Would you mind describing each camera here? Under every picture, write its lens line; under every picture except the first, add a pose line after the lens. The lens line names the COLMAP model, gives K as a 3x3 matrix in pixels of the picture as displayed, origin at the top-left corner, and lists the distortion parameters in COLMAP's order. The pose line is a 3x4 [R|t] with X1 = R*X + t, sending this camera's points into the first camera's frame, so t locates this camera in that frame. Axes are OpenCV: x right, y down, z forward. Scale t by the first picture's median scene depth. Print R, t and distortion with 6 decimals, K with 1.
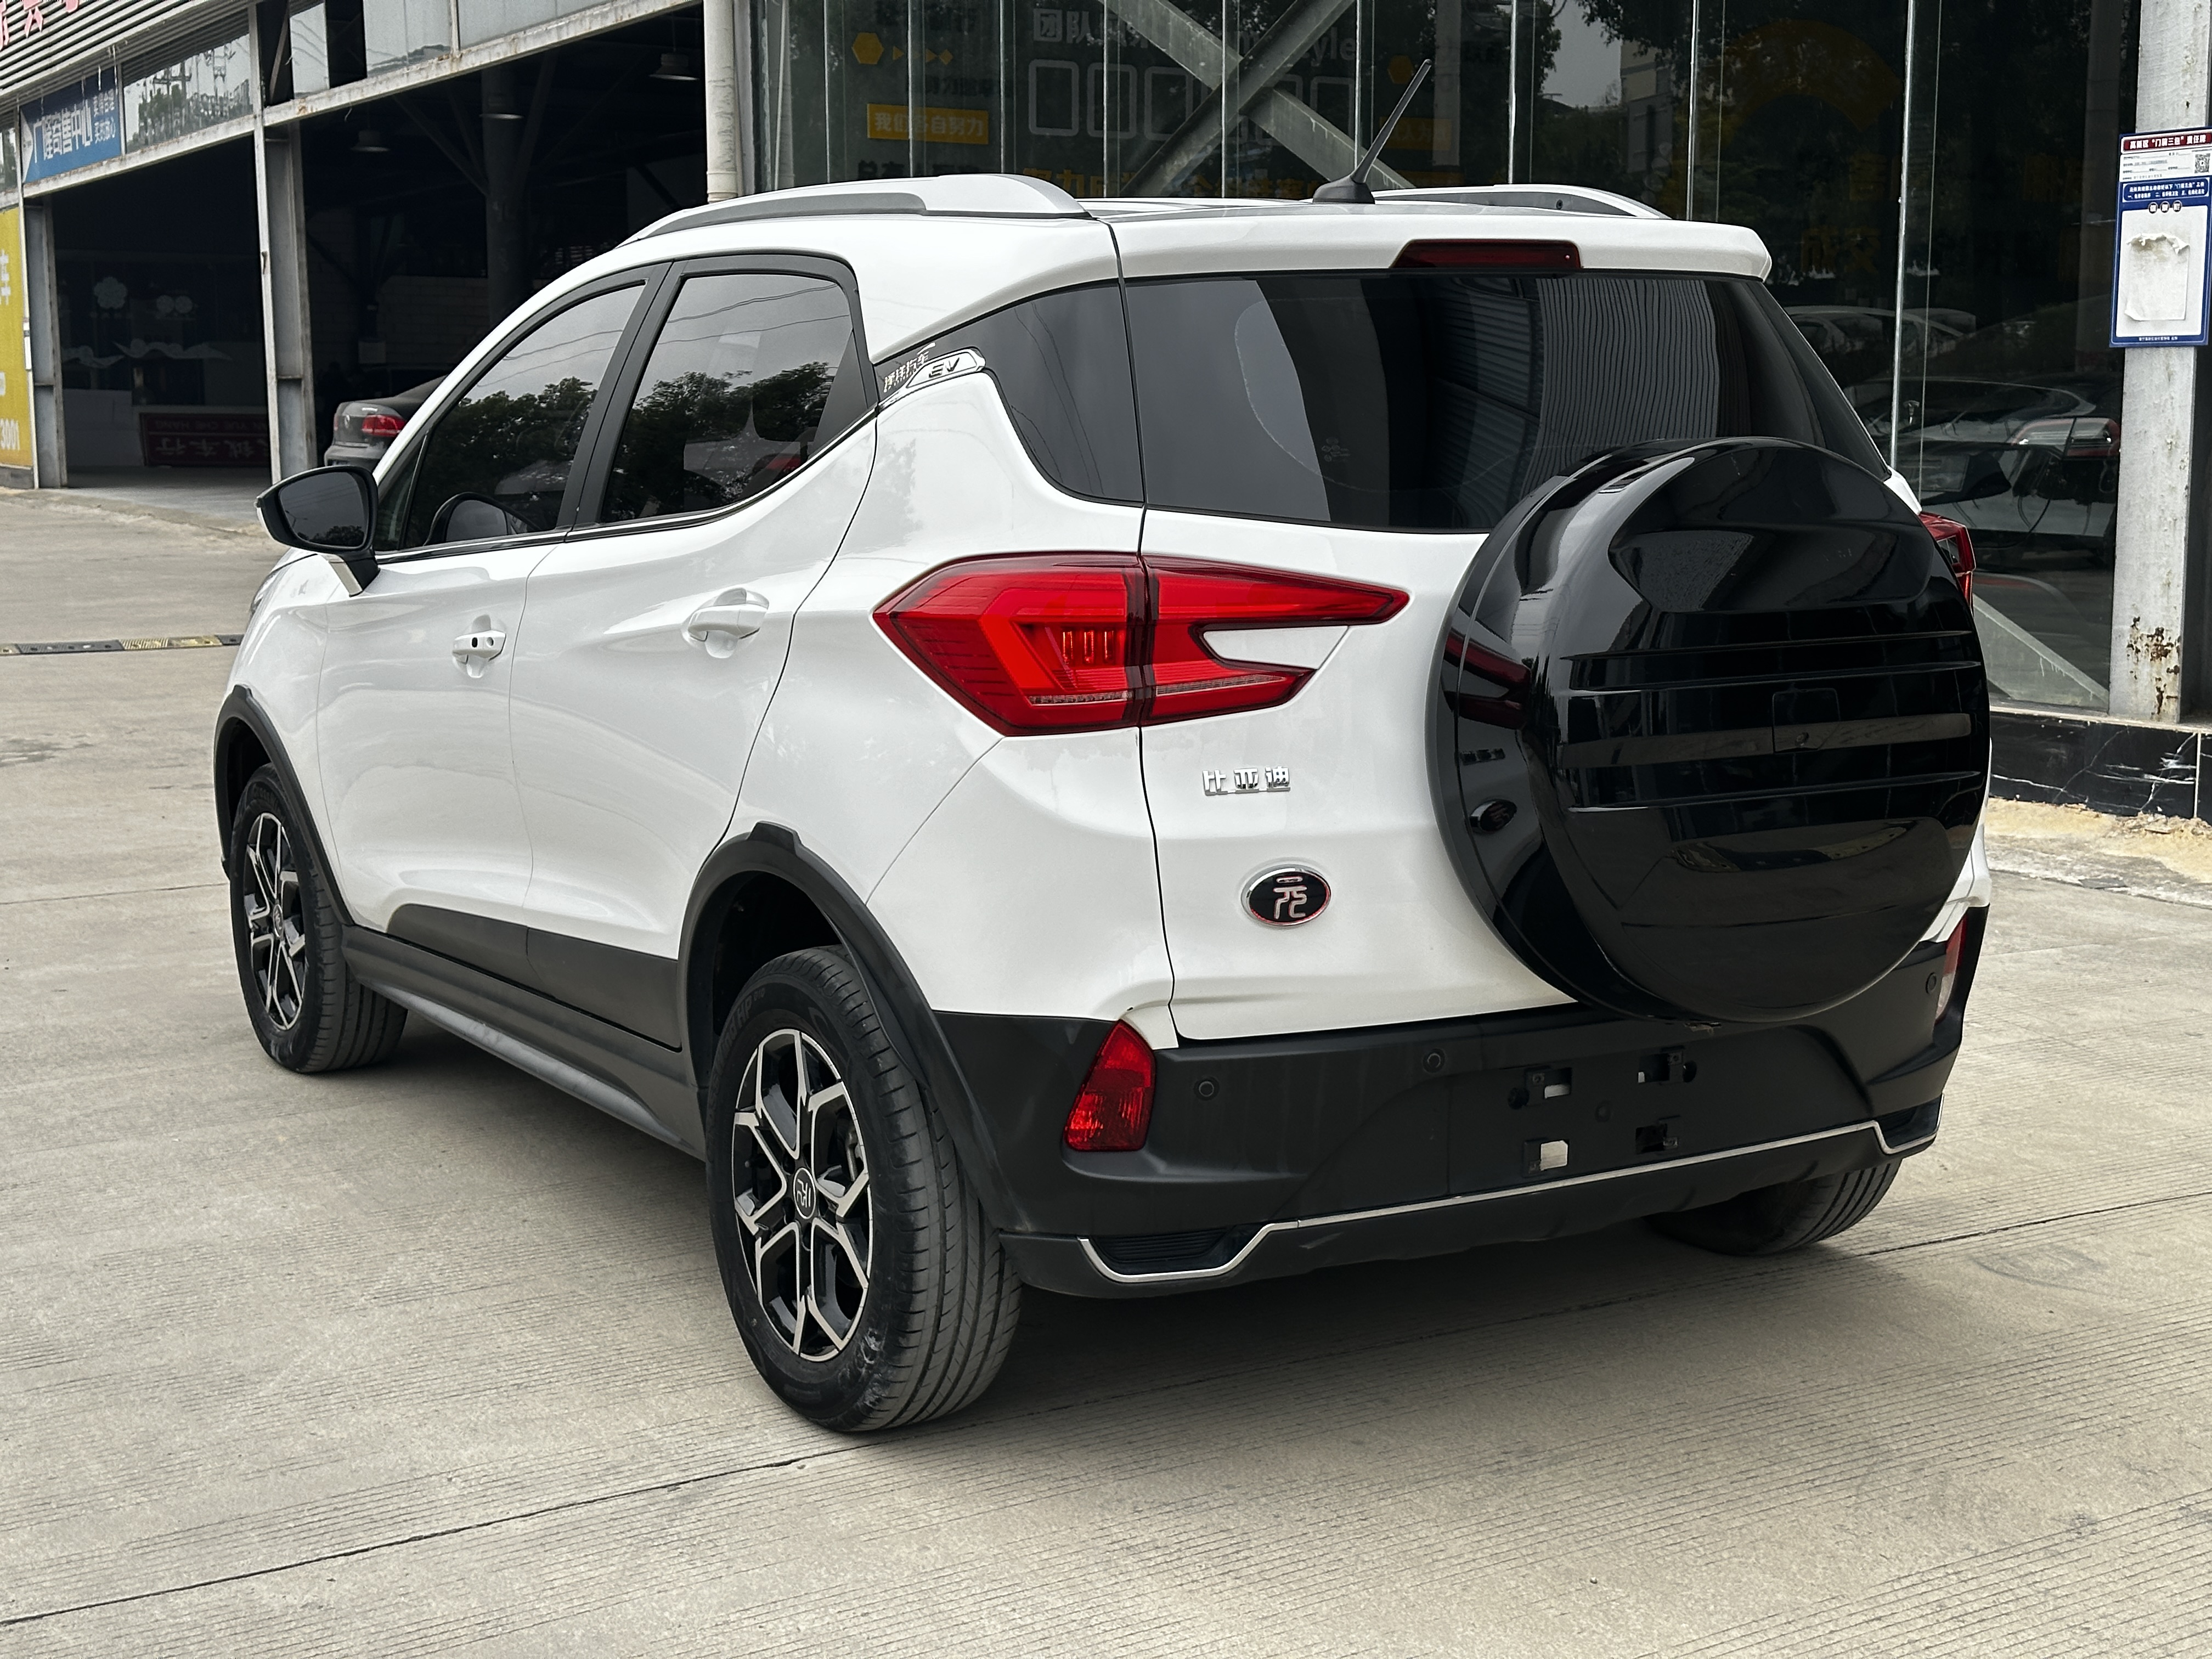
lens RADIAL K [[3063.1, 0, 1099.2], [0, 3063.1, 842.0], [0, 0, 1]] dist [0.225234, -0.547784]
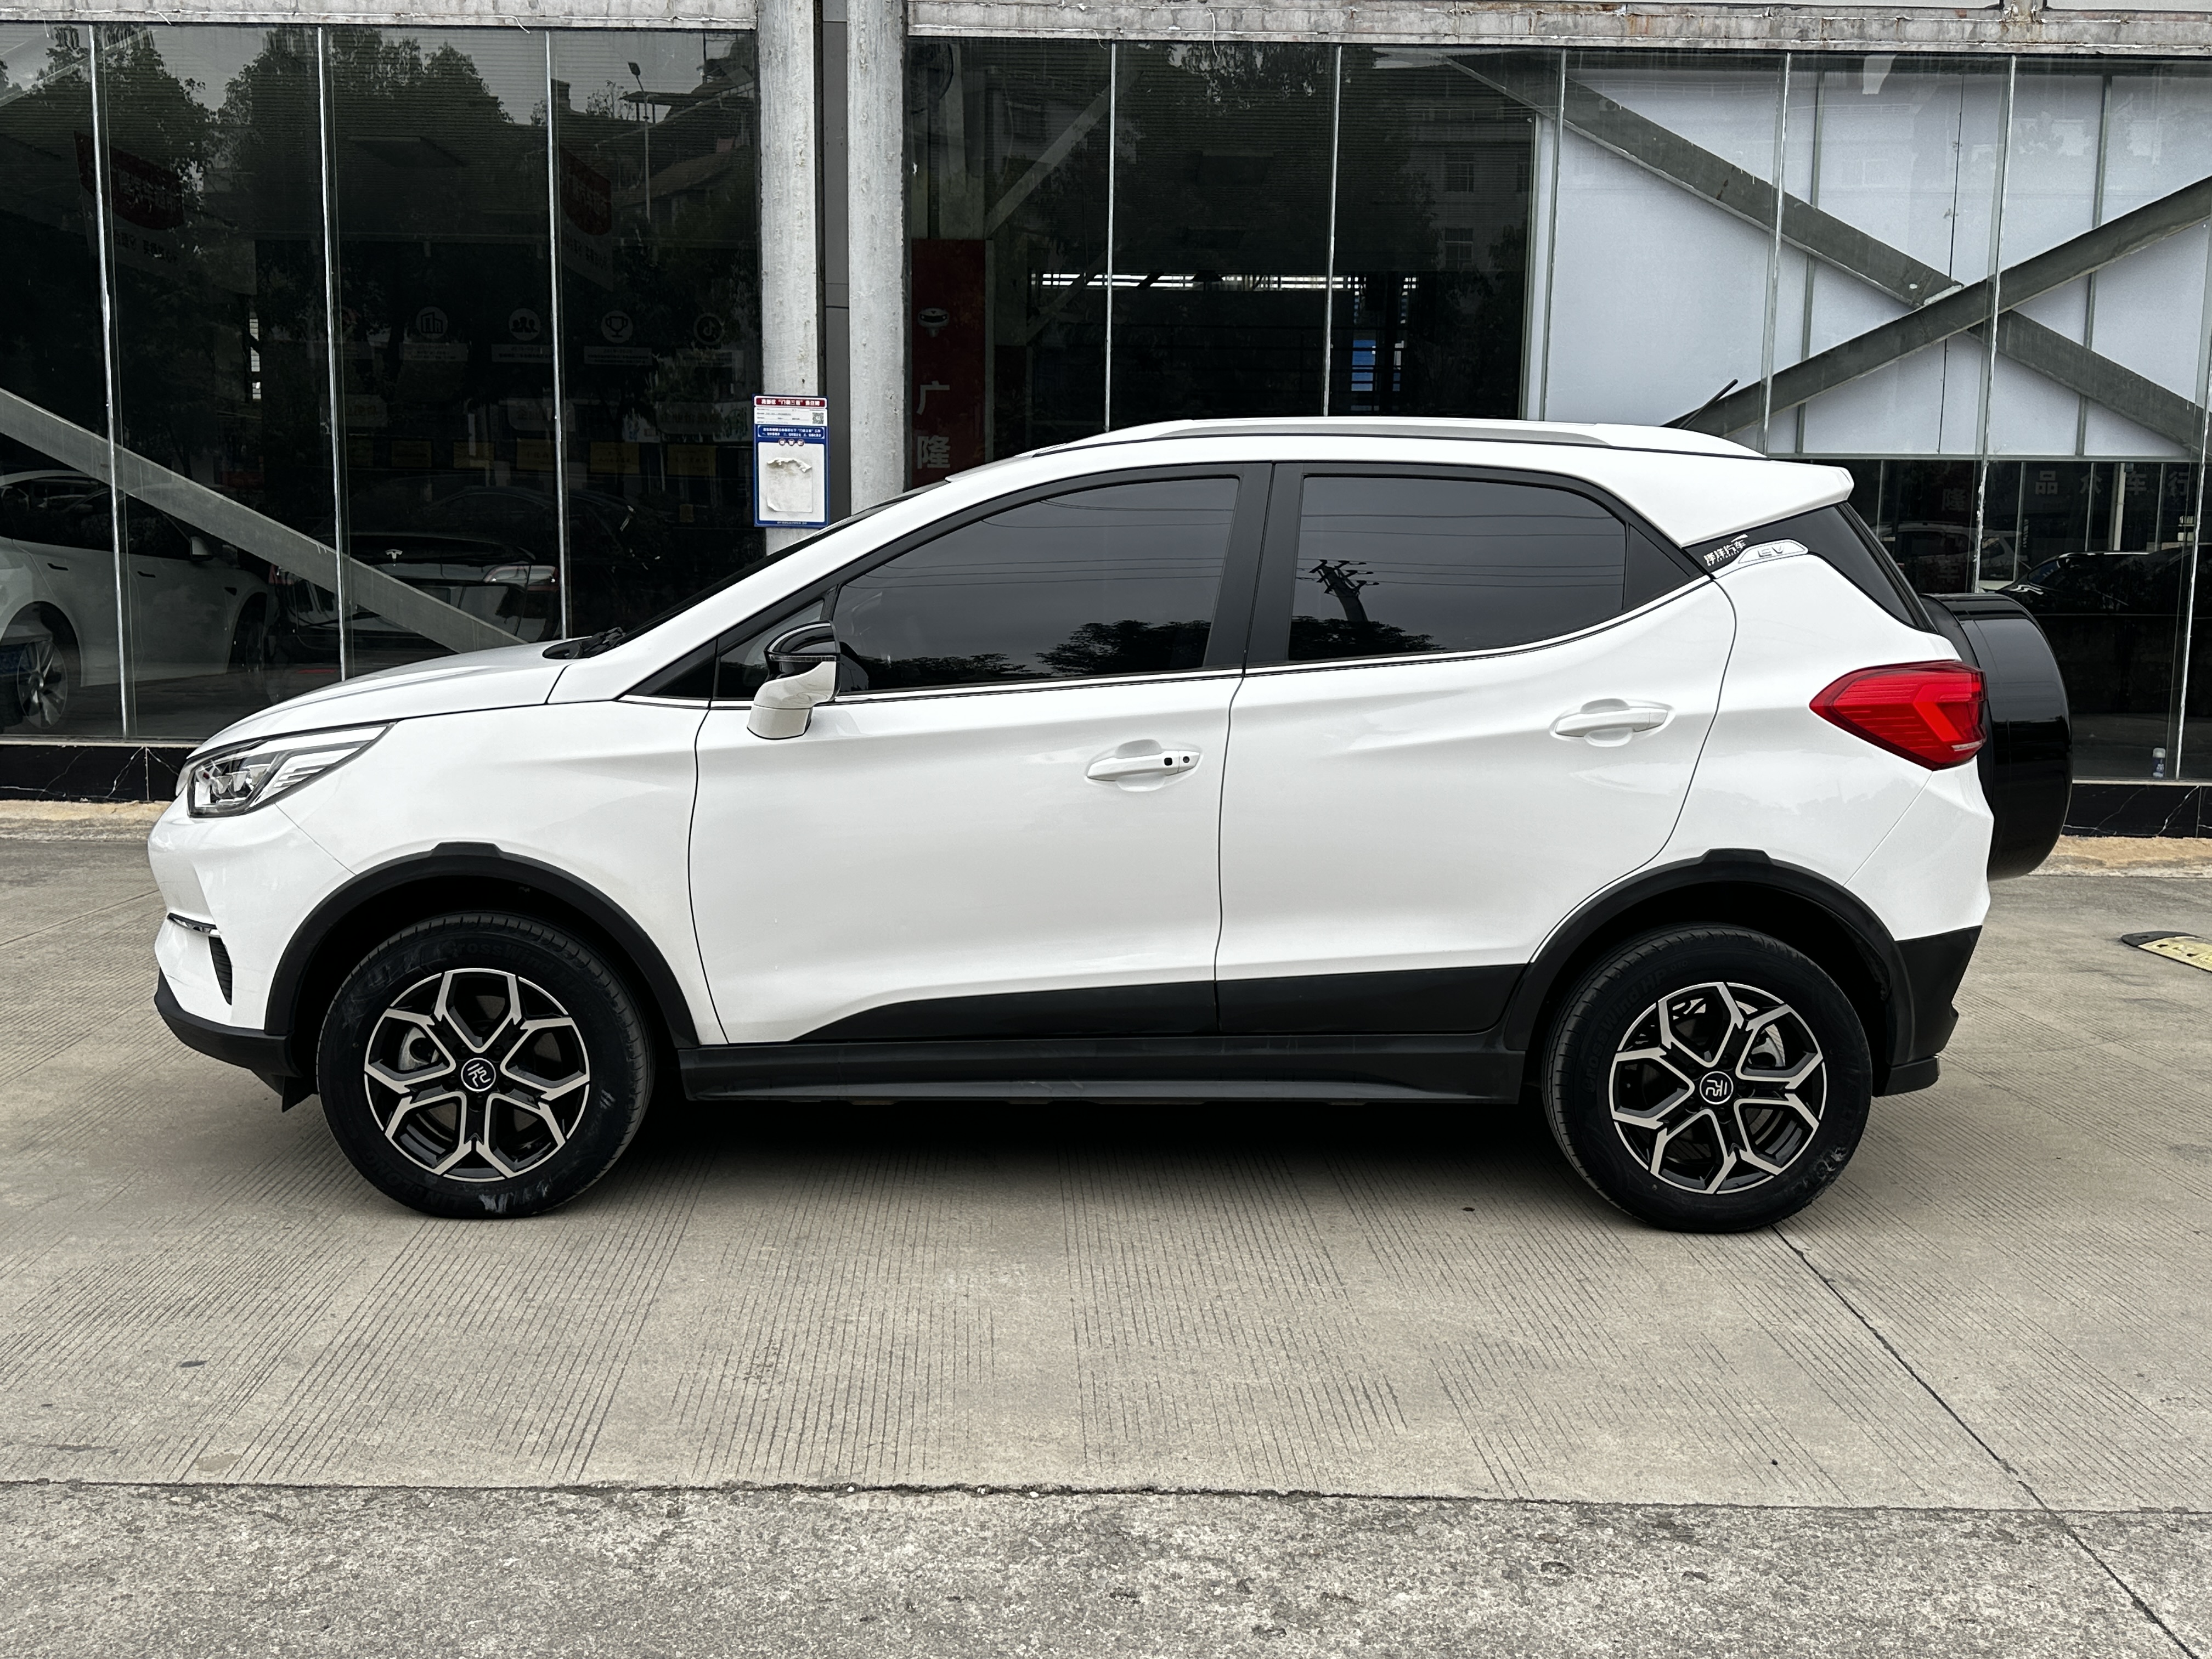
lens RADIAL K [[1974.9, 0, 1106.0], [0, 1974.9, 829.5], [0, 0, 1]] dist [0.181864, -0.387511]
pose [[0.480421, -0.109116, 0.870224, -1.101167], [0.107541, 0.992072, 0.065025, -0.111448], [-0.870420, 0.062346, 0.488347, 0.771502]]
